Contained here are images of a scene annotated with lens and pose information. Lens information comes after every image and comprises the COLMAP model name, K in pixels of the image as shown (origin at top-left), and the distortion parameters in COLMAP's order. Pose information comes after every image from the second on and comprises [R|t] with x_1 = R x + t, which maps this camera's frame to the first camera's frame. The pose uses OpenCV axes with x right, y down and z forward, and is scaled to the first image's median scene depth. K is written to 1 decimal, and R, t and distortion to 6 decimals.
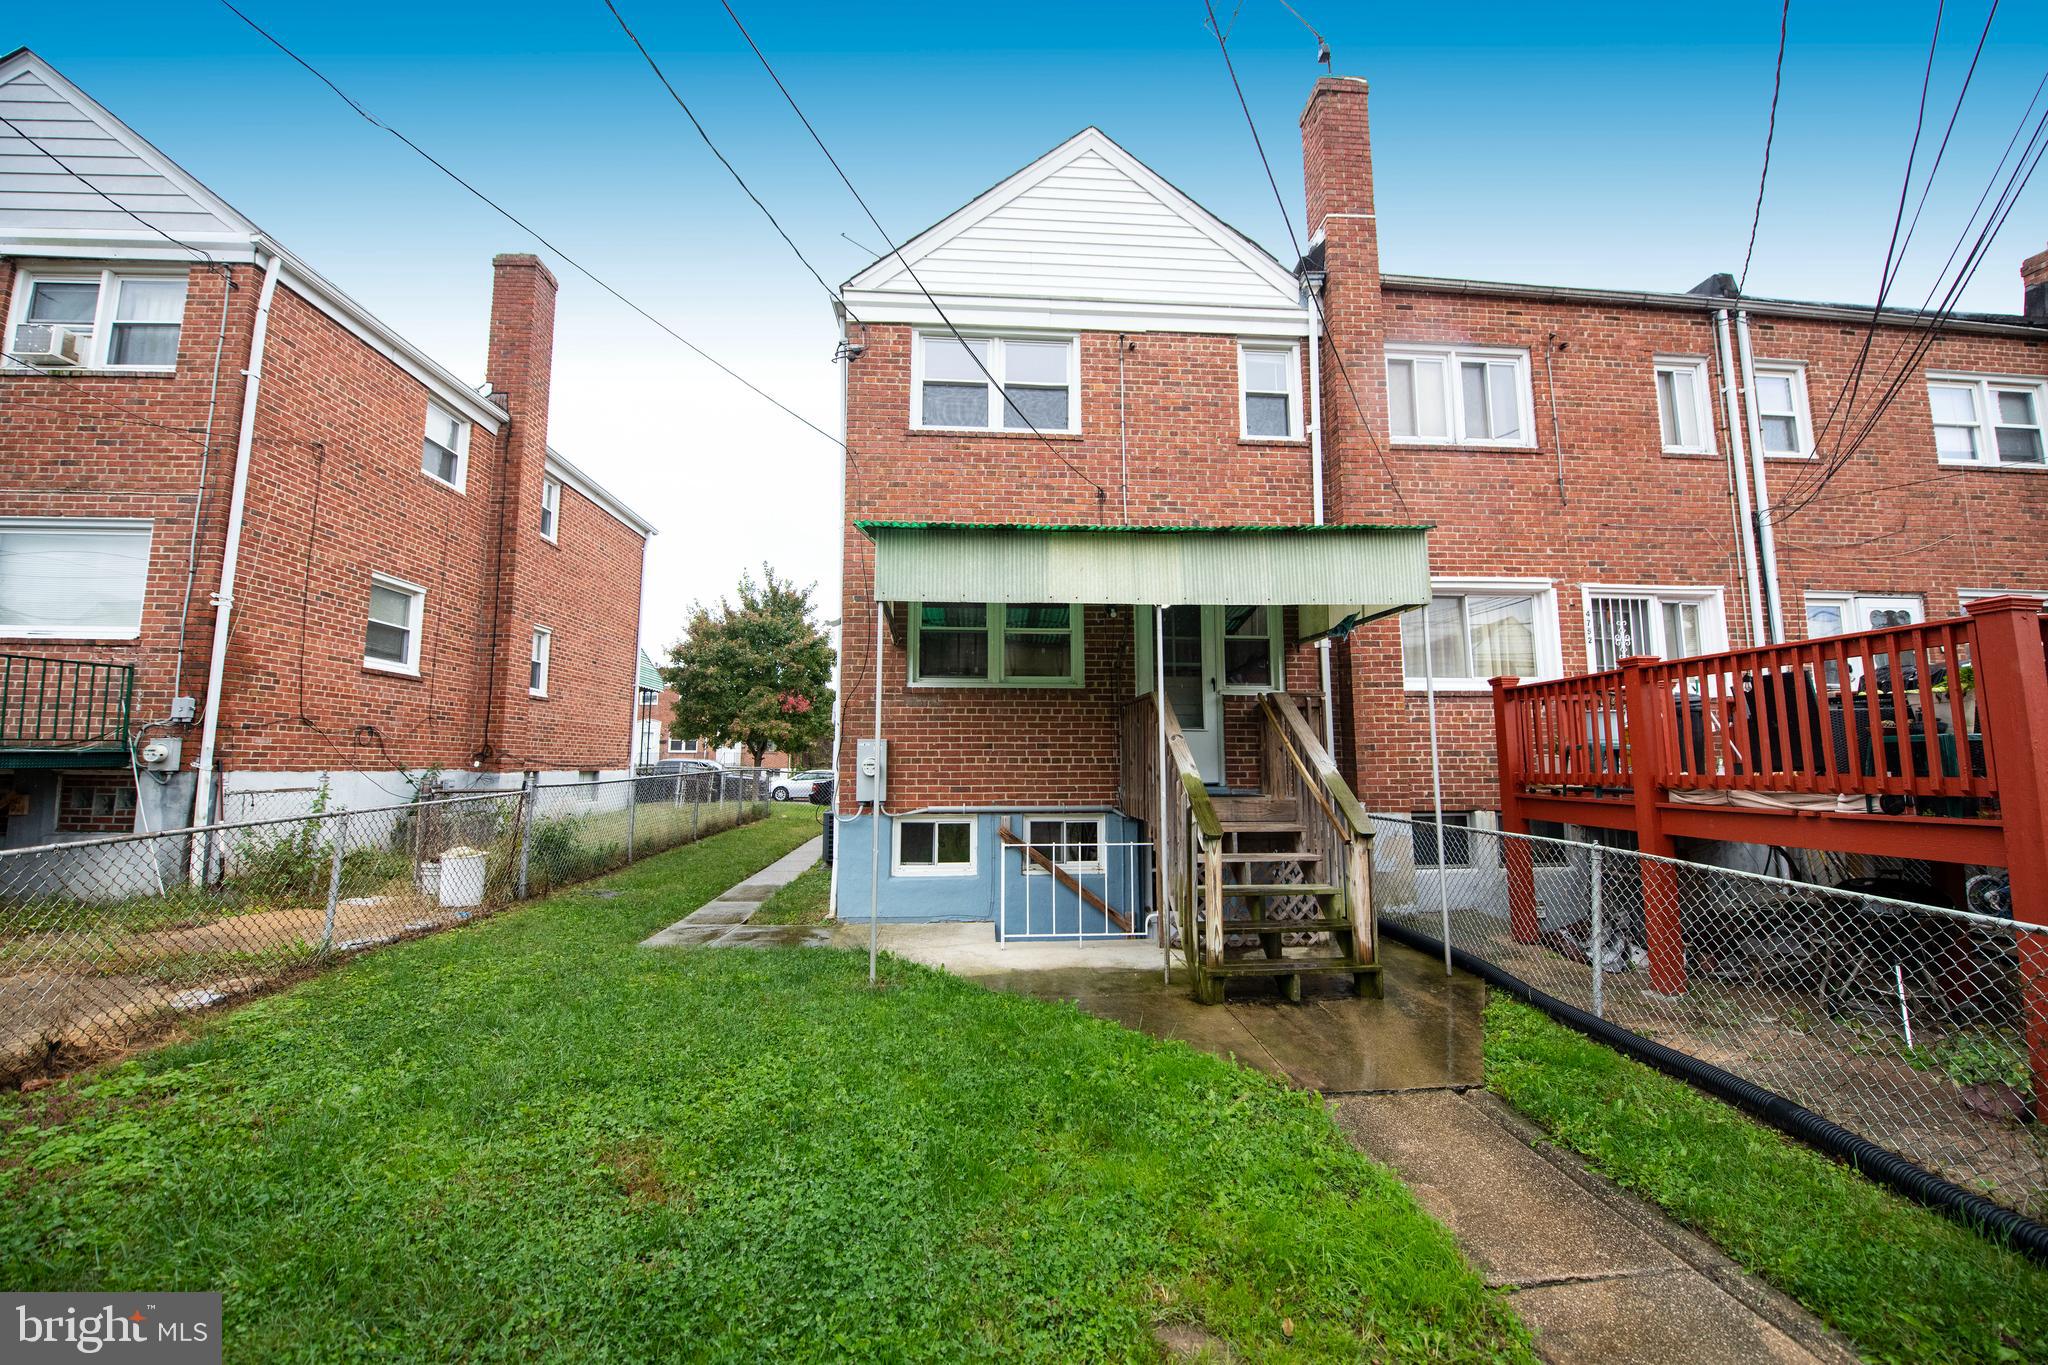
lens RADIAL K [[825.3, 0, 1024.0], [0, 825.3, 682.5], [0, 0, 1]] dist [-0.013683, -0.002953]
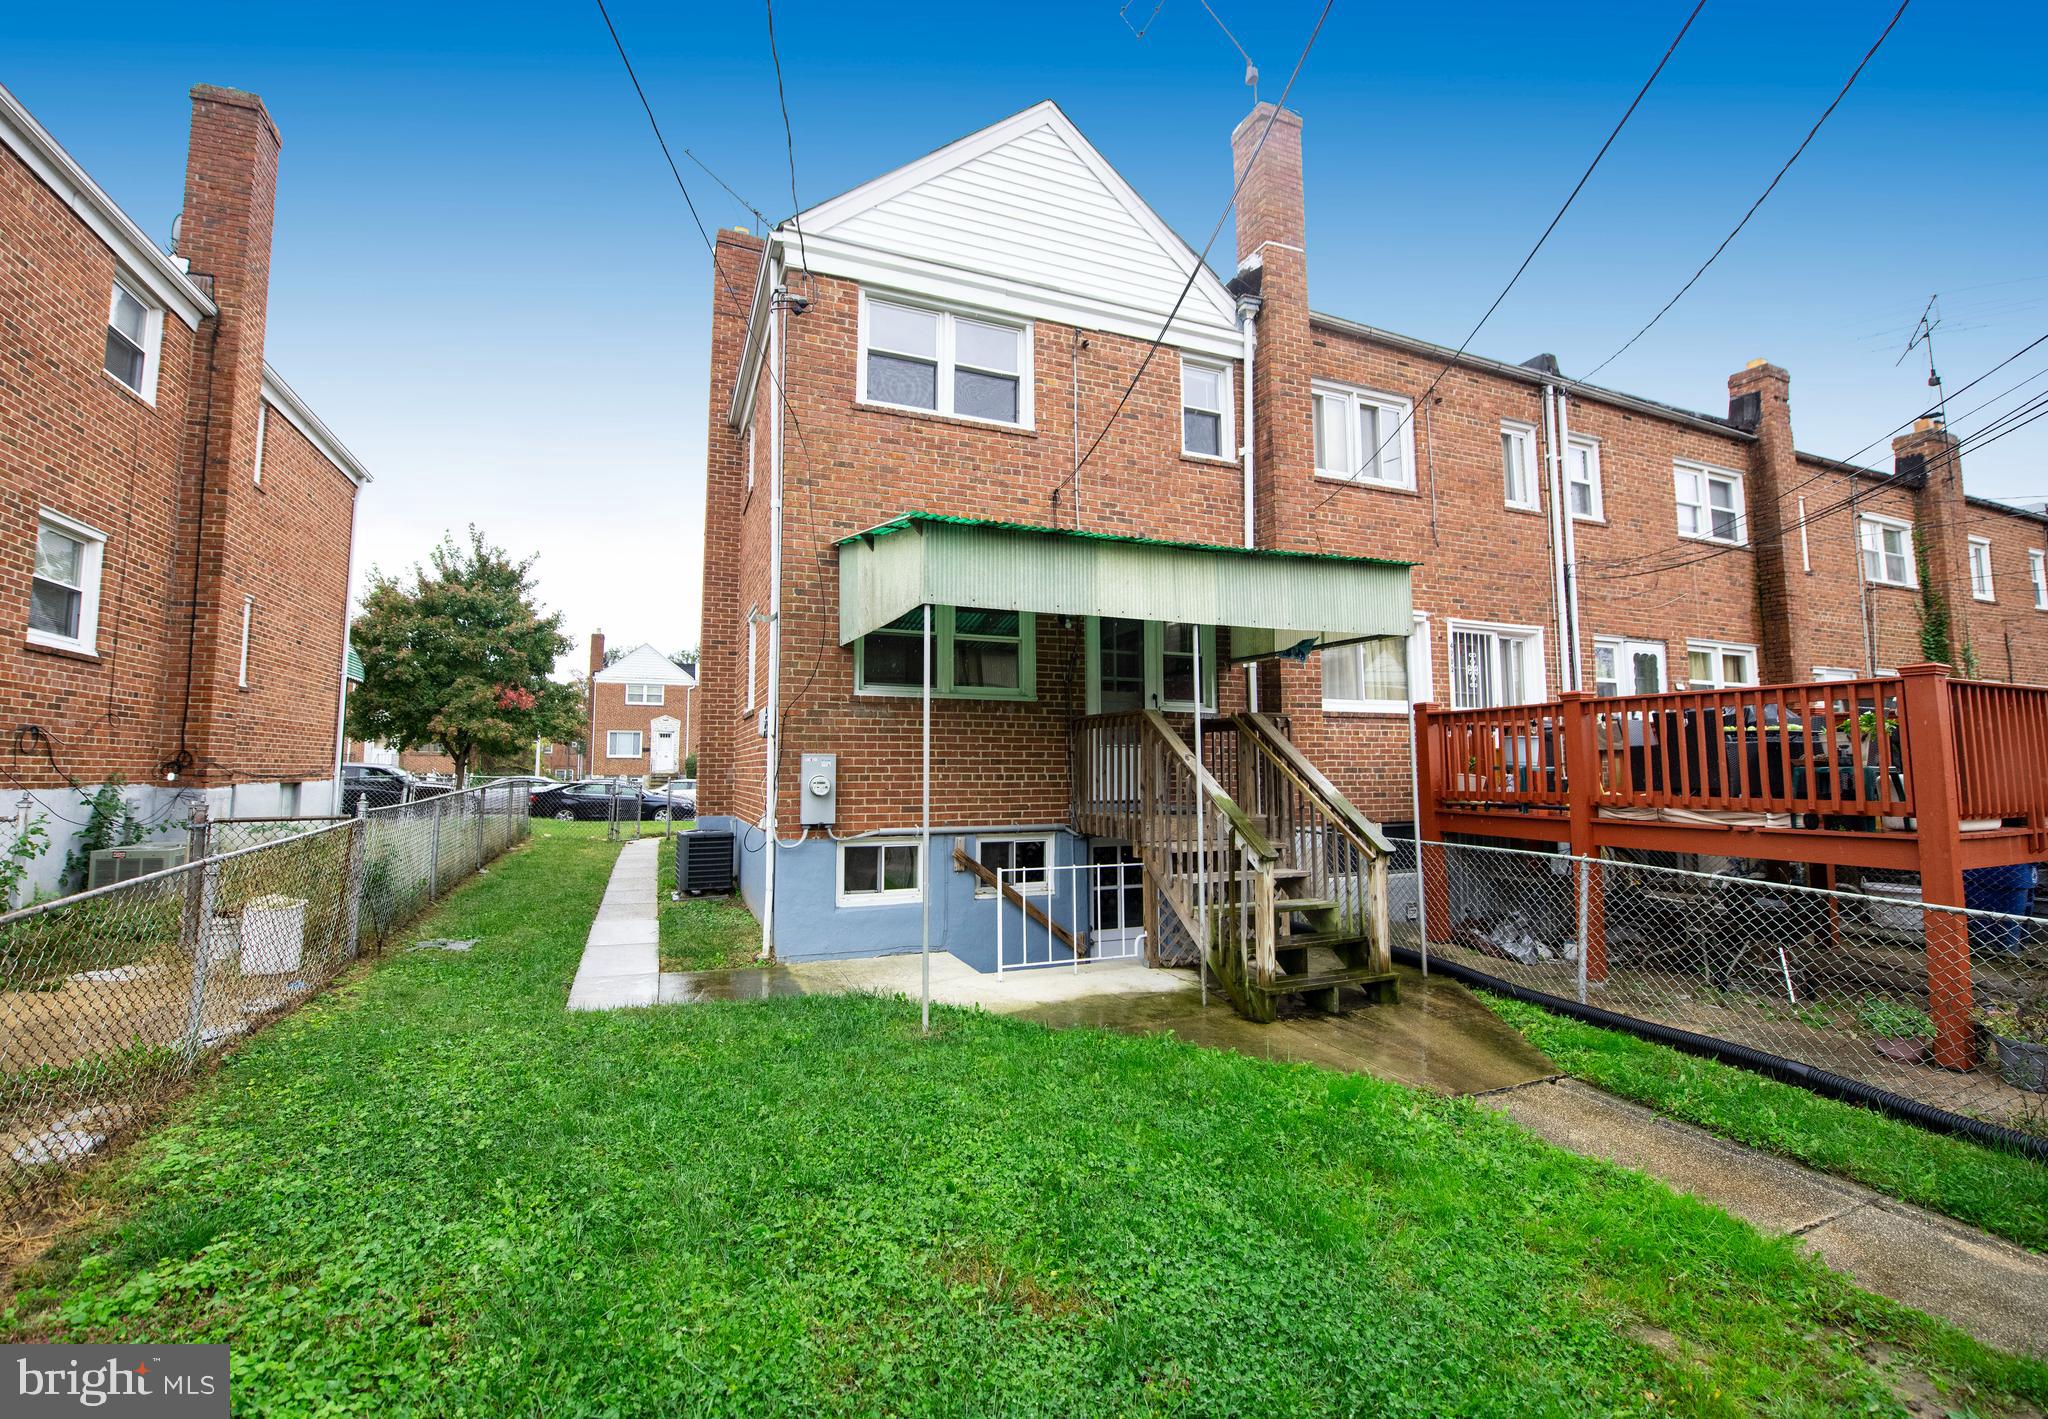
lens RADIAL K [[869.3, 0, 1018.1], [0, 869.3, 712.5], [0, 0, 1]] dist [-0.015793, -0.000833]
pose [[0.953483, 0.022298, 0.300620, -0.235013], [-0.032437, 0.999059, 0.028779, -0.007854], [-0.299696, -0.037191, 0.953310, 0.049234]]
